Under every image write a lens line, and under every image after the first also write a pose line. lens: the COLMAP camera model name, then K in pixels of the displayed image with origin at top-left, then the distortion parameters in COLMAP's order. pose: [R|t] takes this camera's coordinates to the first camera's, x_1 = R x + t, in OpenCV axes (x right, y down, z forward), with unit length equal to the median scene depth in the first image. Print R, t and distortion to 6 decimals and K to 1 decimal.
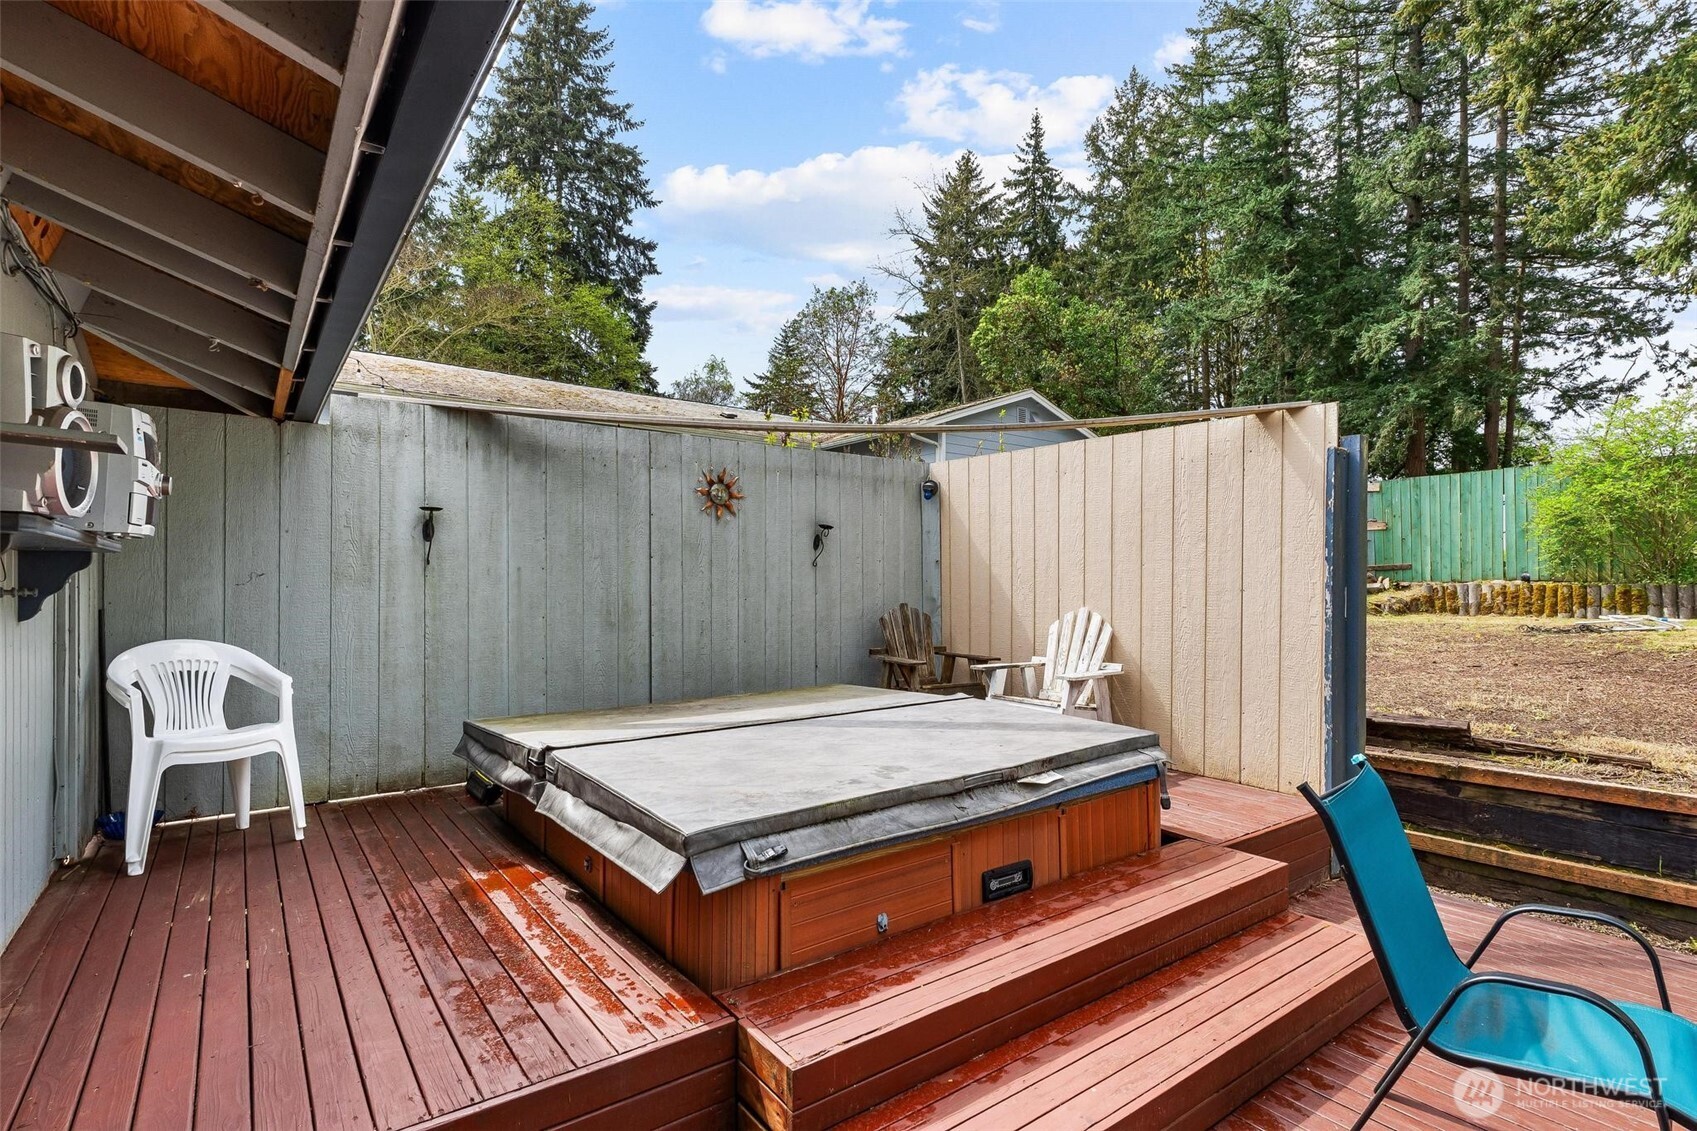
lens RADIAL K [[814.6, 0, 851.5], [0, 814.6, 577.5], [0, 0, 1]] dist [0.000724, 0.000401]
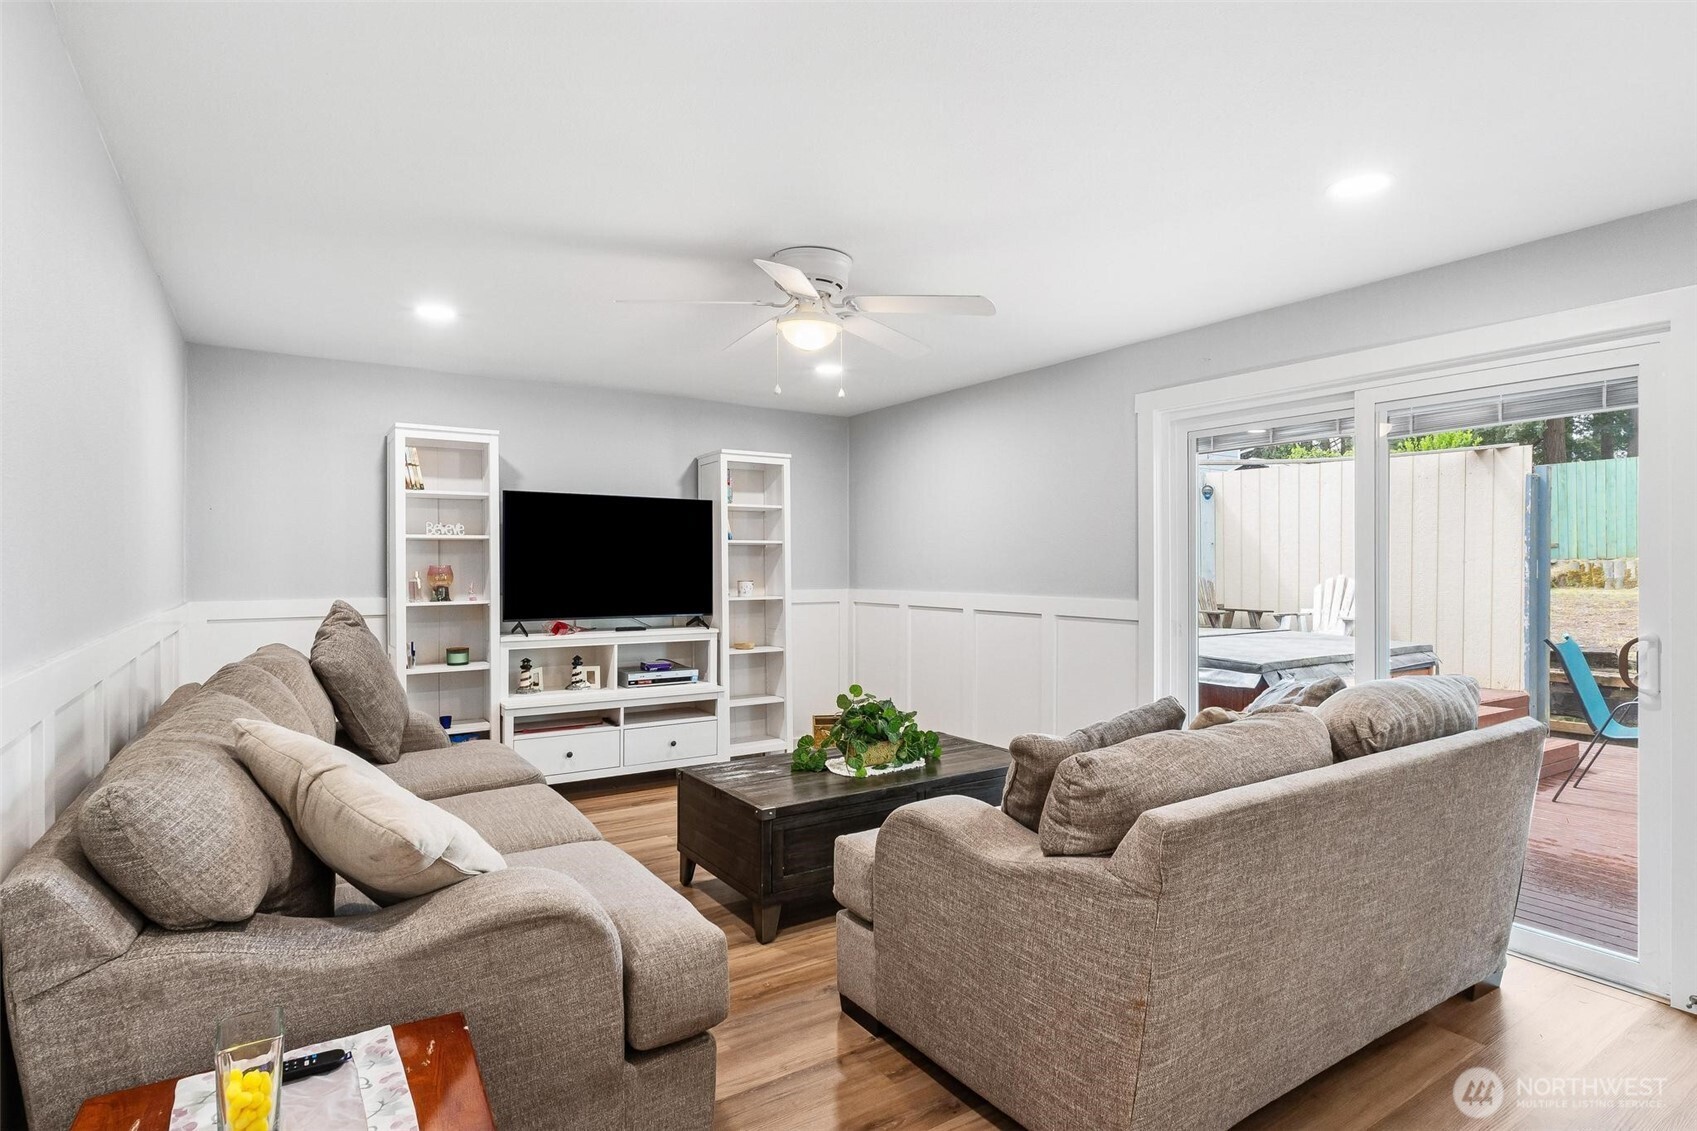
lens RADIAL K [[892.1, 0, 842.3], [0, 892.1, 561.6], [0, 0, 1]] dist [0.005940, 0.000748]
pose [[0.998138, -0.003520, -0.060896, -0.575983], [0.003681, 0.999990, 0.002521, 0.005714], [0.060886, -0.002740, 0.998141, -0.747554]]
